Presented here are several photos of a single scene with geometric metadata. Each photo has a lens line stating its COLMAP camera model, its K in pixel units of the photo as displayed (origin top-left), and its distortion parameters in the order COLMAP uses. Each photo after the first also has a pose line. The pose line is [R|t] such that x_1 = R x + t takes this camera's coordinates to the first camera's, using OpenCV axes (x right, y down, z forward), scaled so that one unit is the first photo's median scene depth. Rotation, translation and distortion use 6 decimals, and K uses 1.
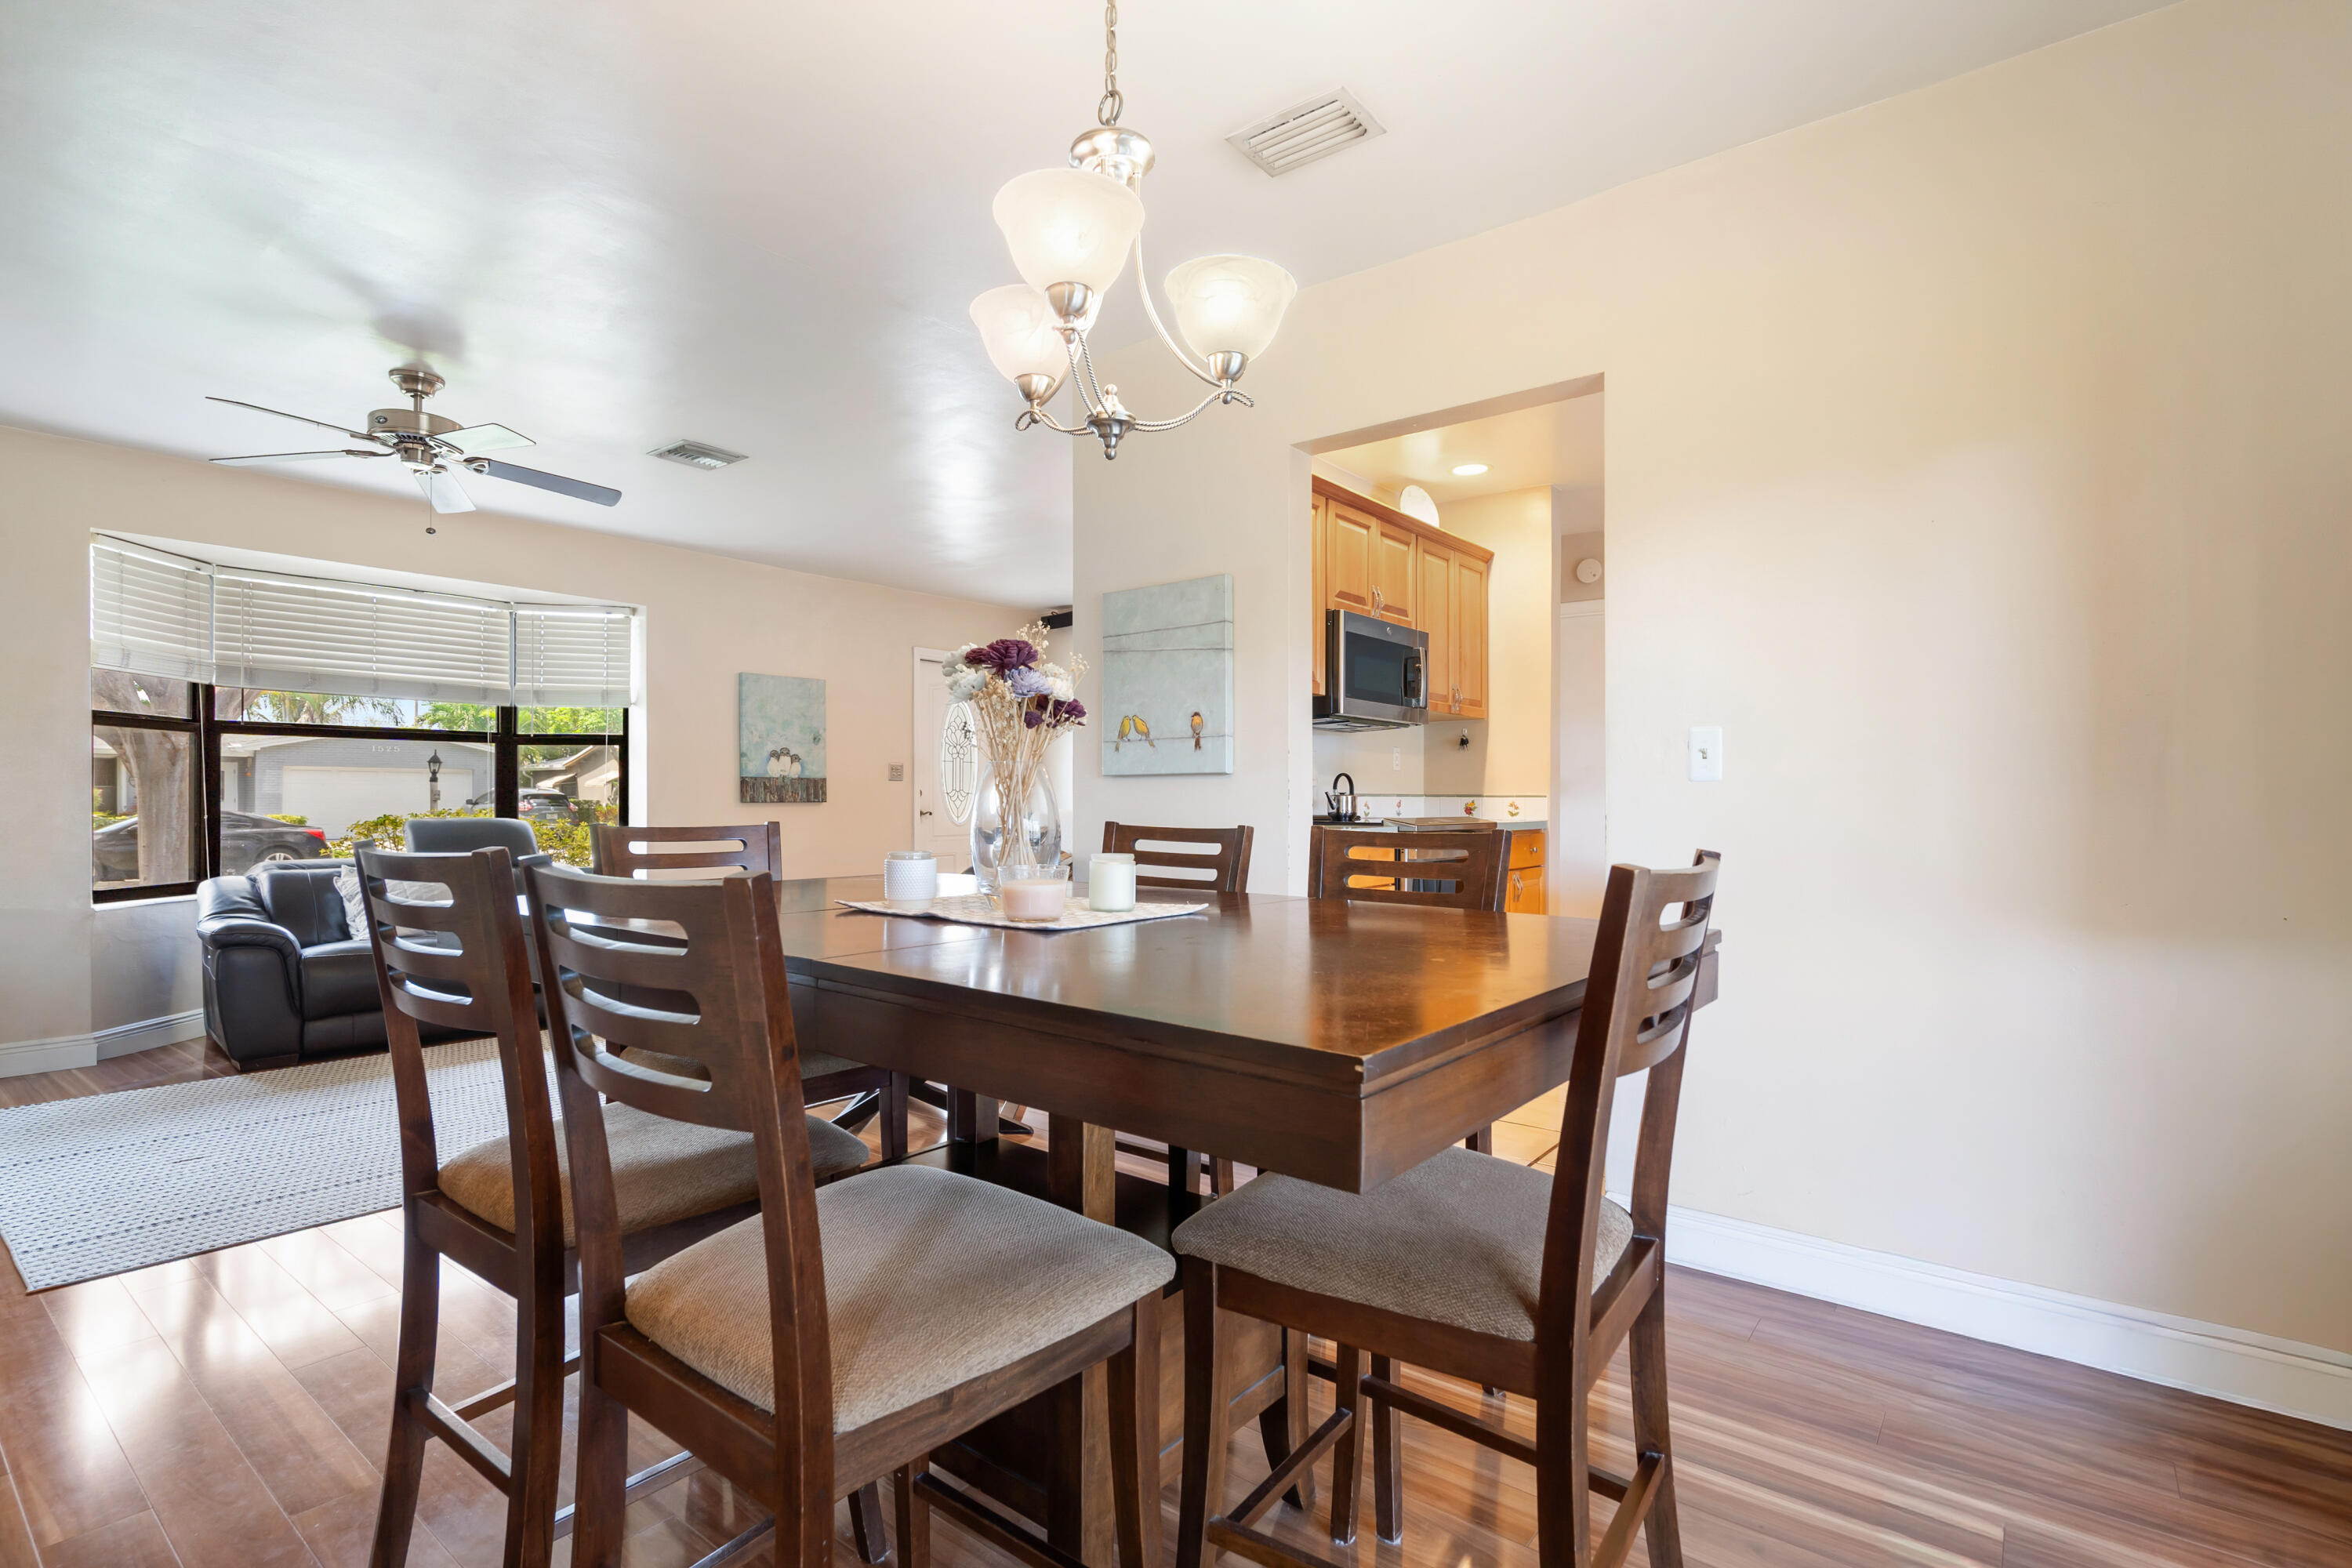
lens RADIAL K [[1118.1, 0, 1164.4], [0, 1118.1, 785.9], [0, 0, 1]] dist [0.003734, -0.000121]
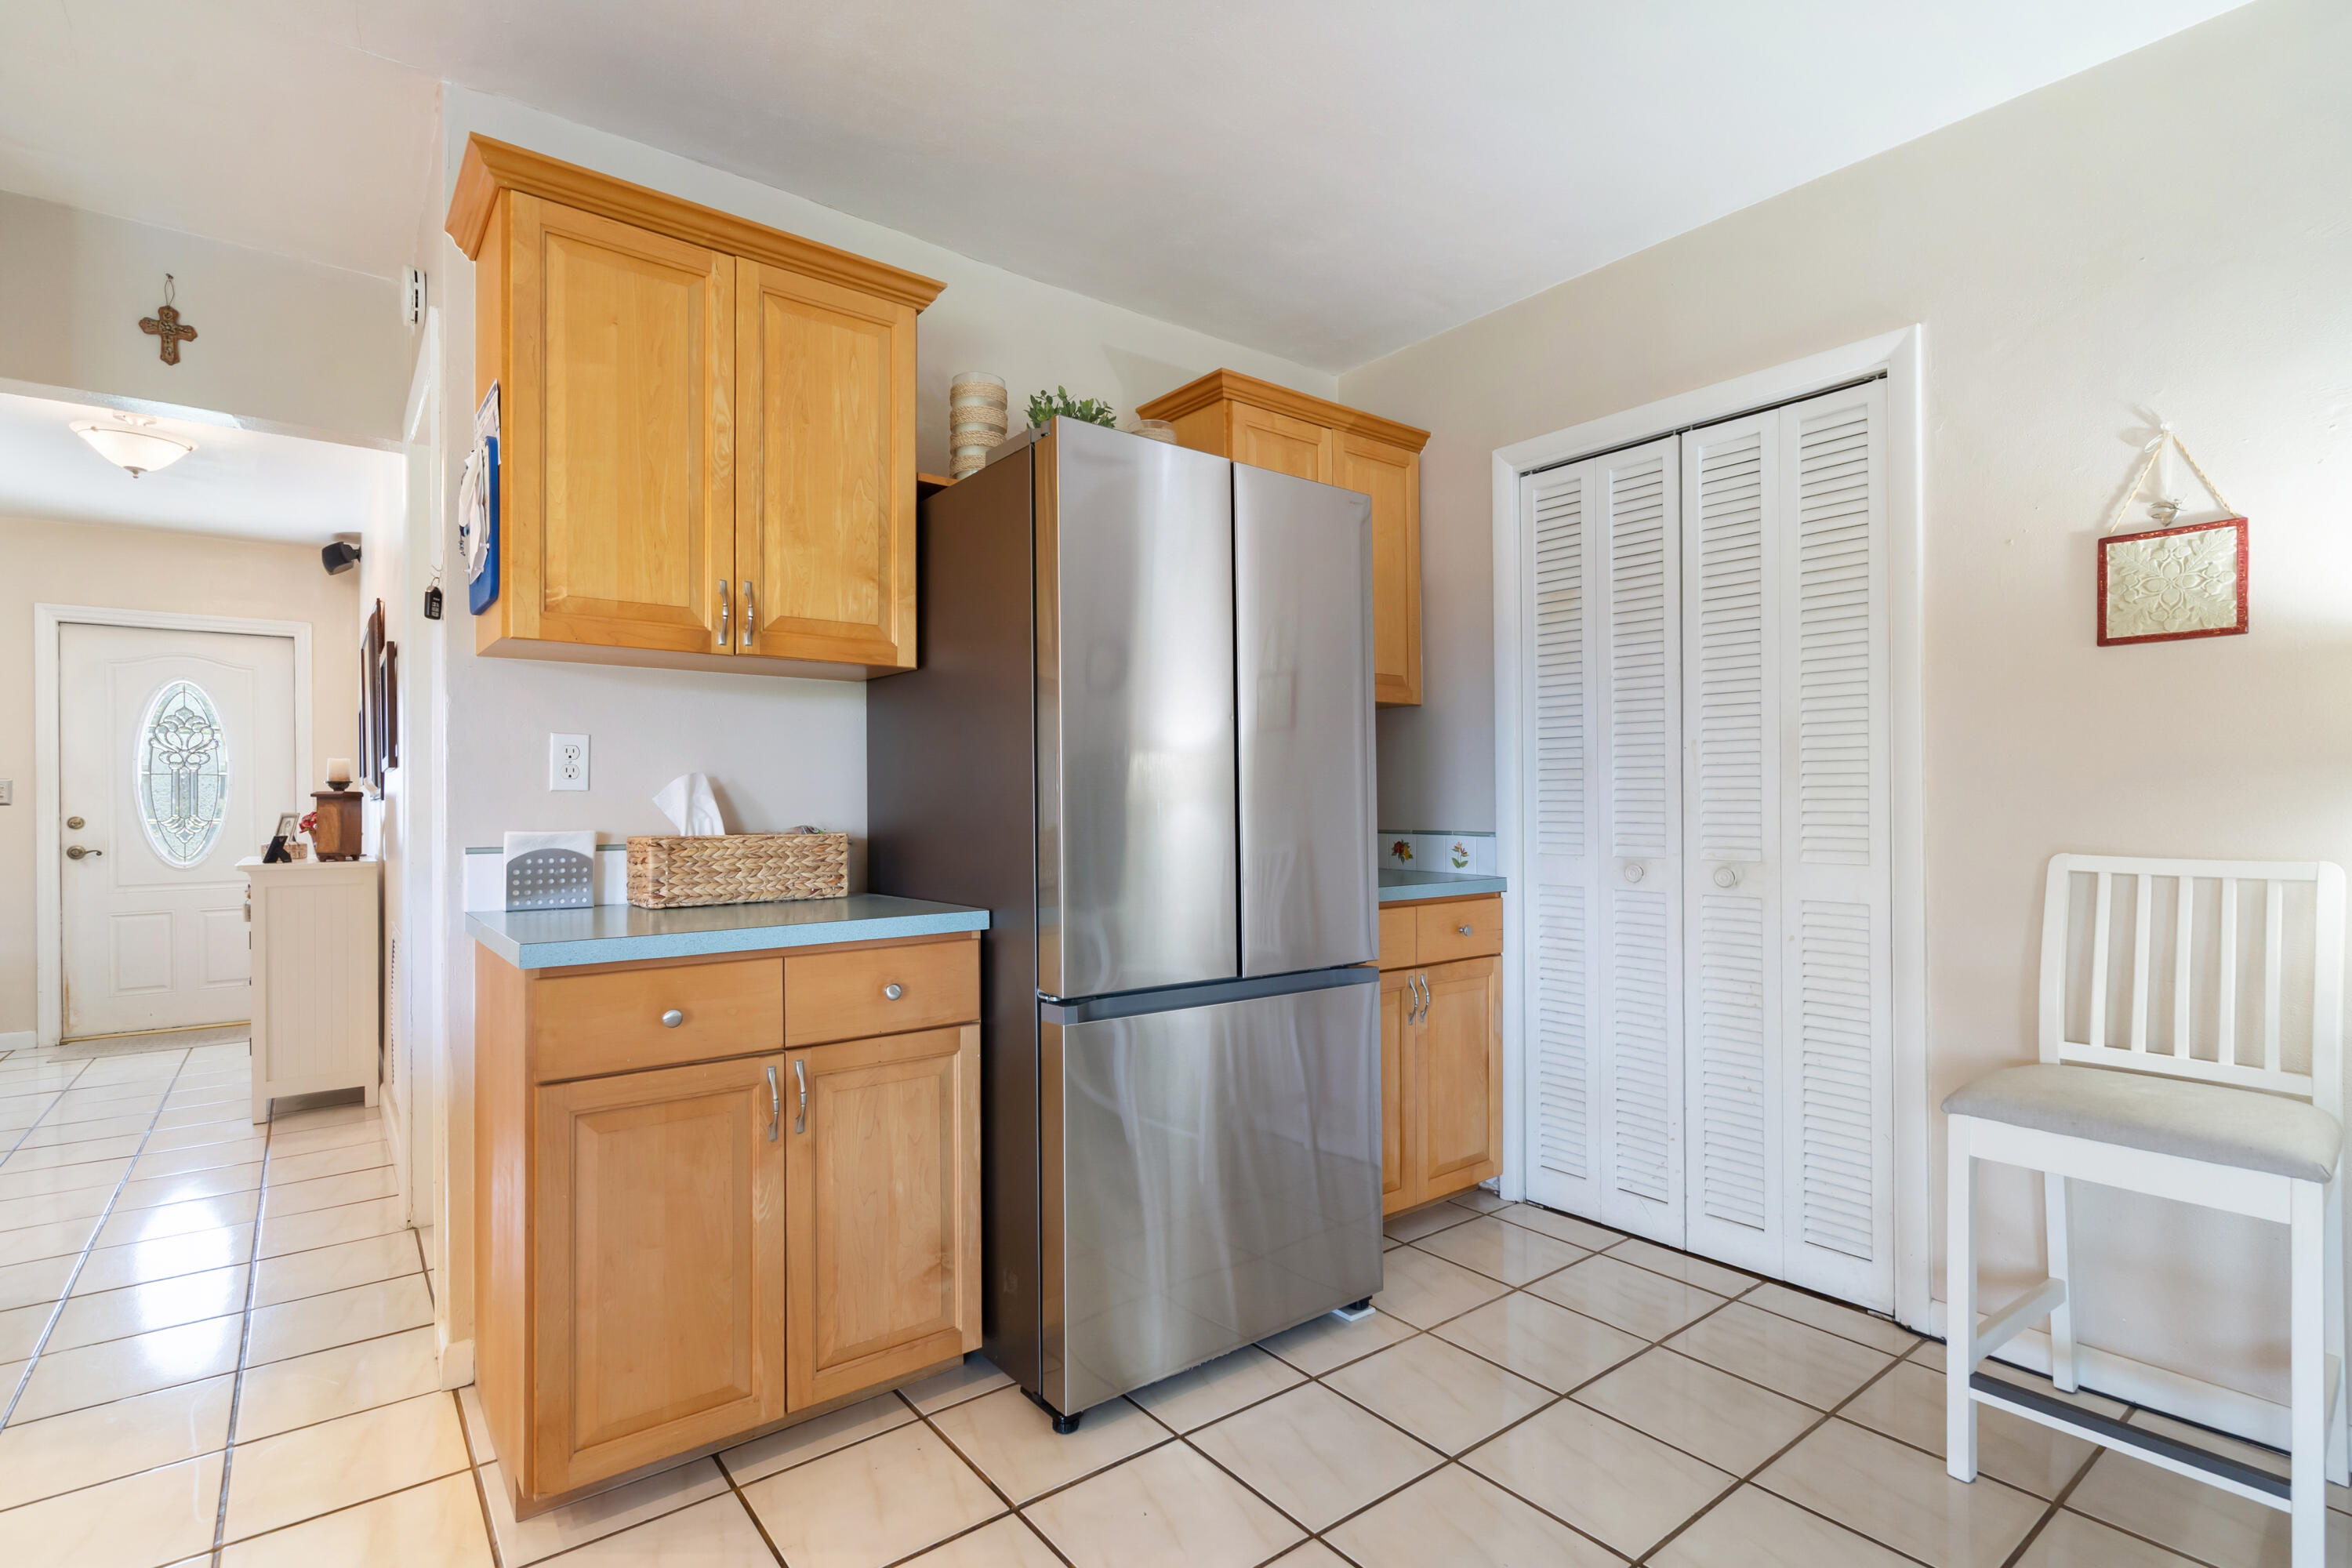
lens RADIAL K [[1086.4, 0, 1131.5], [0, 1086.4, 800.8], [0, 0, 1]] dist [0.002836, 0.001492]
pose [[0.968769, -0.003785, -0.247936, 0.721385], [0.006515, 0.999927, 0.010190, -0.012301], [0.247879, -0.011487, 0.968723, 0.683068]]
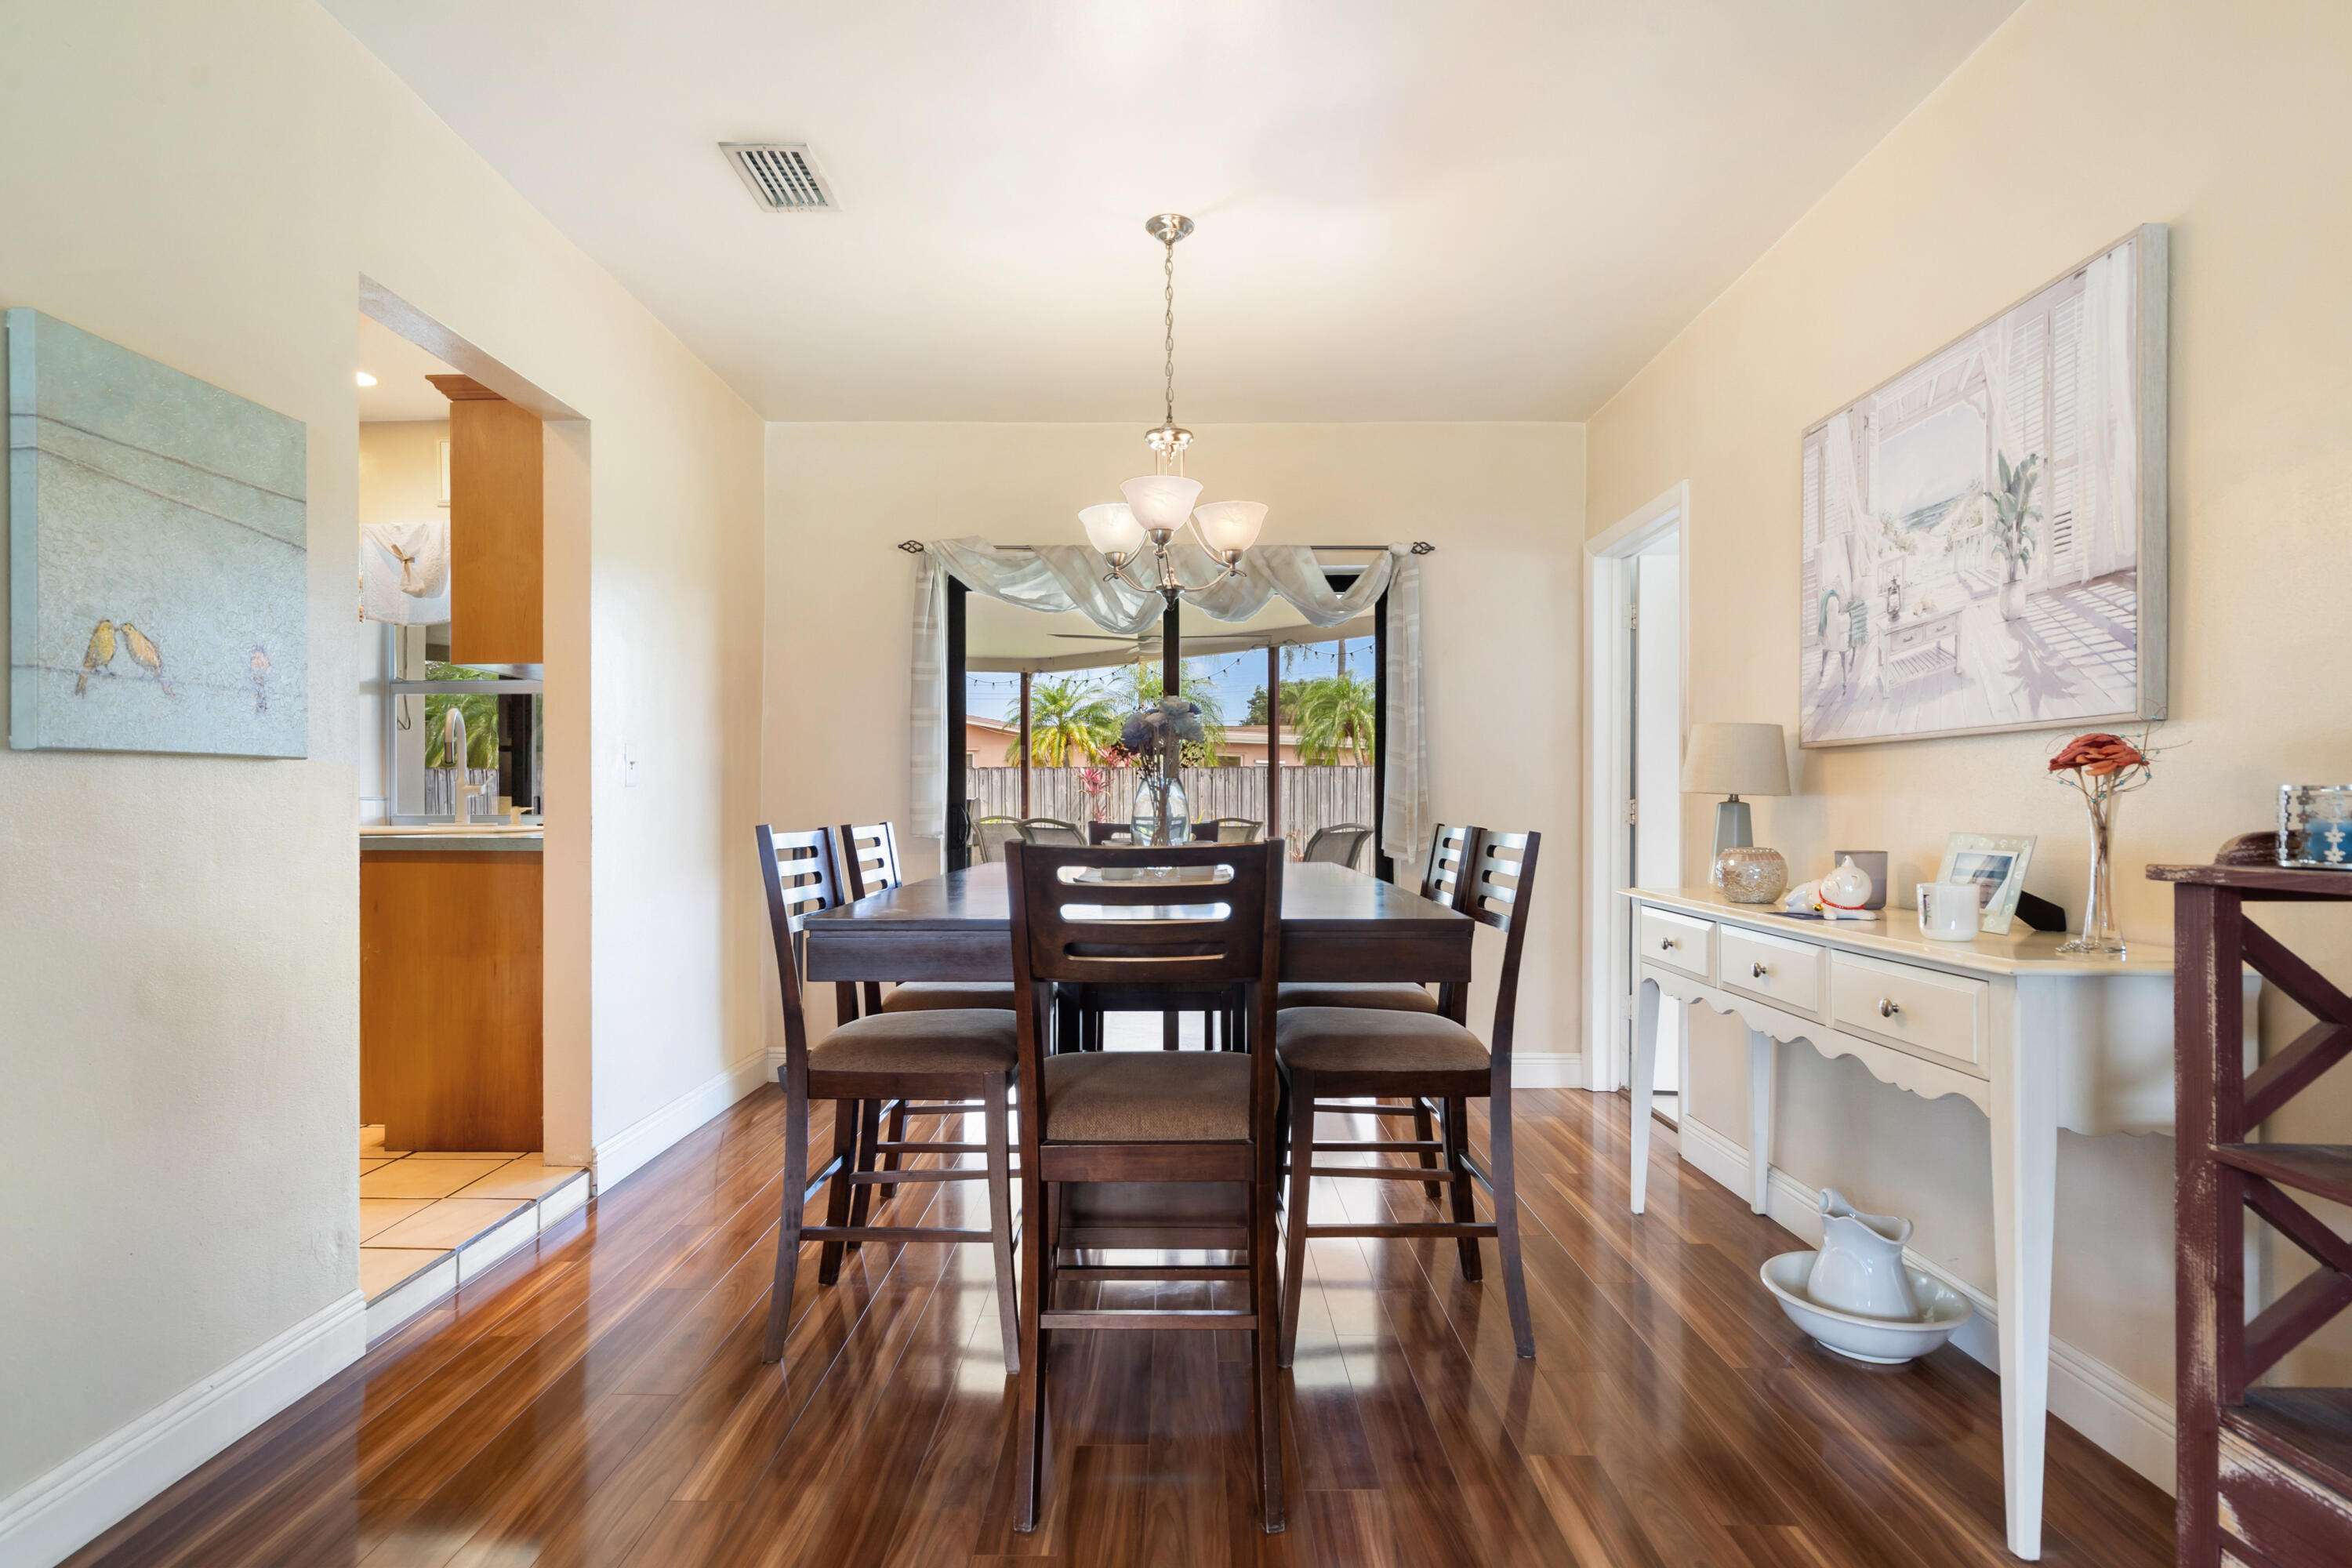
lens RADIAL K [[1171.3, 0, 1178.2], [0, 1171.3, 796.5], [0, 0, 1]] dist [-0.000504, 0.000397]
pose [[-0.613375, 0.002643, 0.789788, -0.400867], [-0.007650, 0.999928, -0.009288, 0.005764], [-0.789755, -0.011739, -0.613310, 0.564341]]
